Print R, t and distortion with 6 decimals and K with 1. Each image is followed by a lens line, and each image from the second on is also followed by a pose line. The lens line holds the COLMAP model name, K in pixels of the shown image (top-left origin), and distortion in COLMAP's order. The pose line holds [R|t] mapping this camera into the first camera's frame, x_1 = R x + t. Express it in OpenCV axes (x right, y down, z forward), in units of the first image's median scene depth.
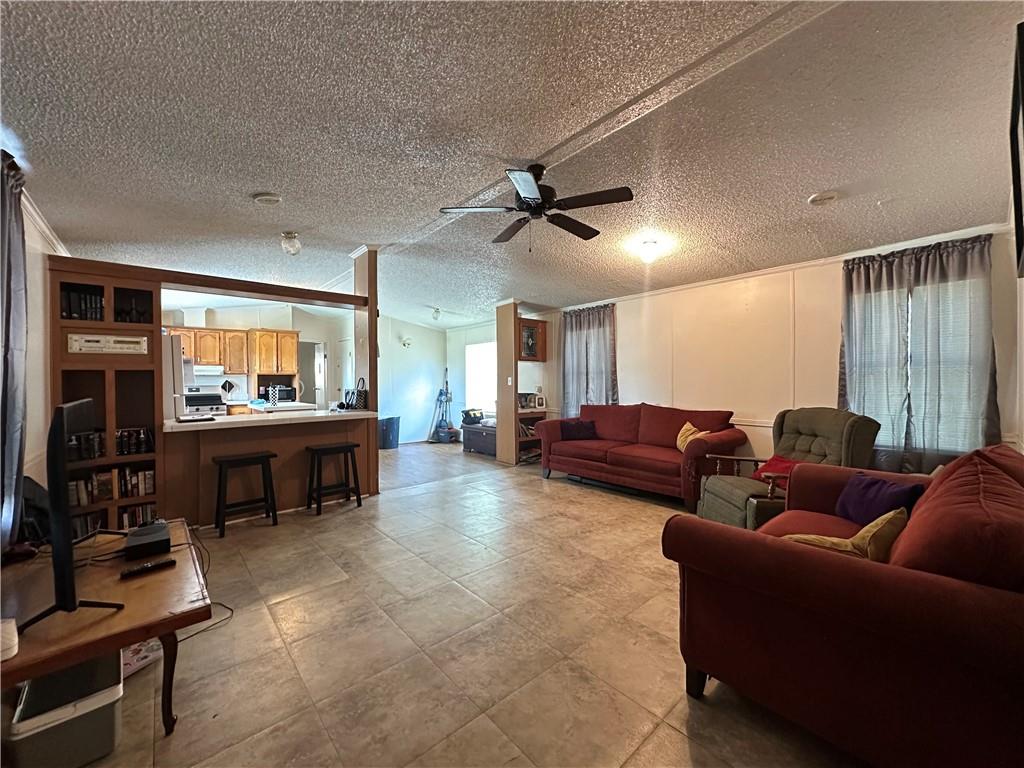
lens RADIAL K [[407.8, 0, 512.0], [0, 407.8, 384.0], [0, 0, 1]] dist [-0.002940, 0.000205]
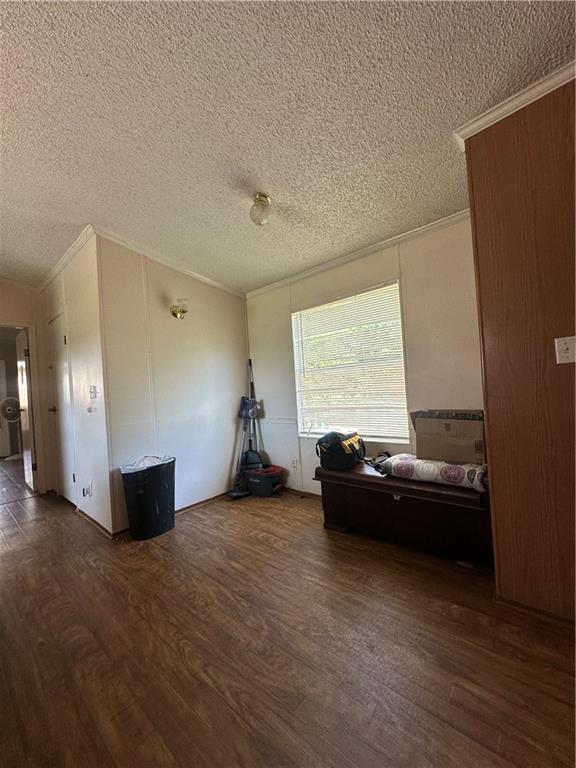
lens RADIAL K [[305.8, 0, 288.0], [0, 305.8, 384.0], [0, 0, 1]] dist [-0.002940, 0.000205]
pose [[0.989780, -0.056999, 0.130718, -0.498187], [0.059958, 0.998024, -0.018813, 0.021191], [-0.129387, 0.026459, 0.991241, 1.688467]]
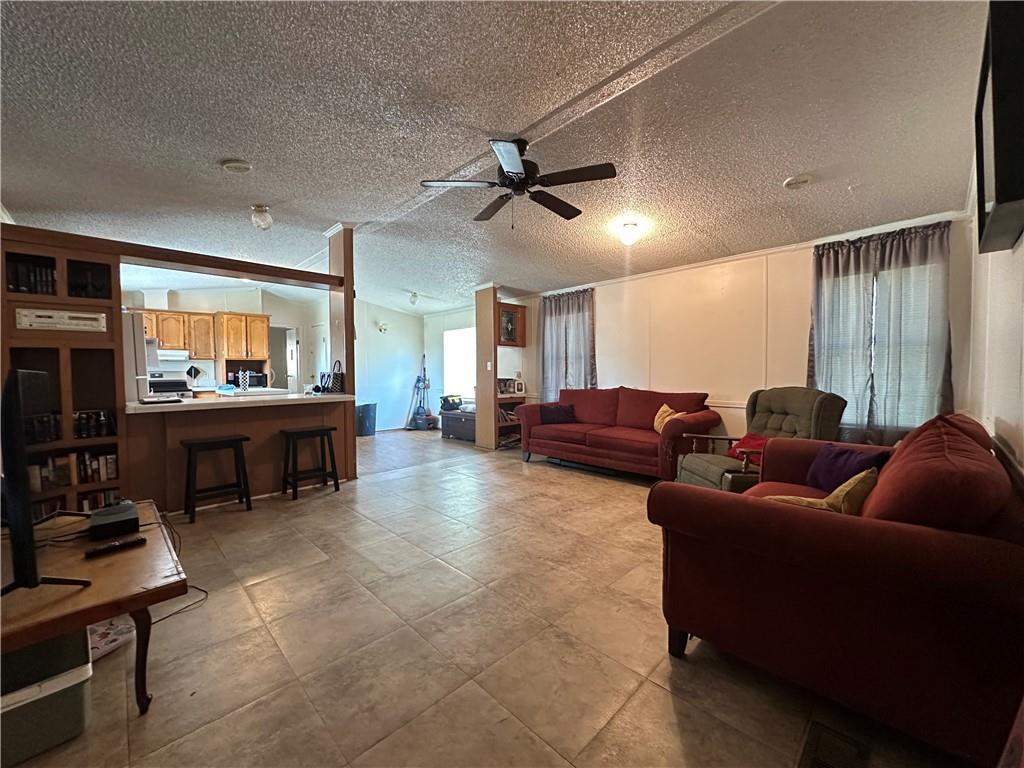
lens RADIAL K [[407.8, 0, 512.0], [0, 407.8, 384.0], [0, 0, 1]] dist [-0.002940, 0.000205]
pose [[0.998373, -0.001009, 0.057014, -0.013453], [-0.000308, 0.999733, 0.023093, 0.028340], [-0.057022, -0.023073, 0.998106, 0.004377]]
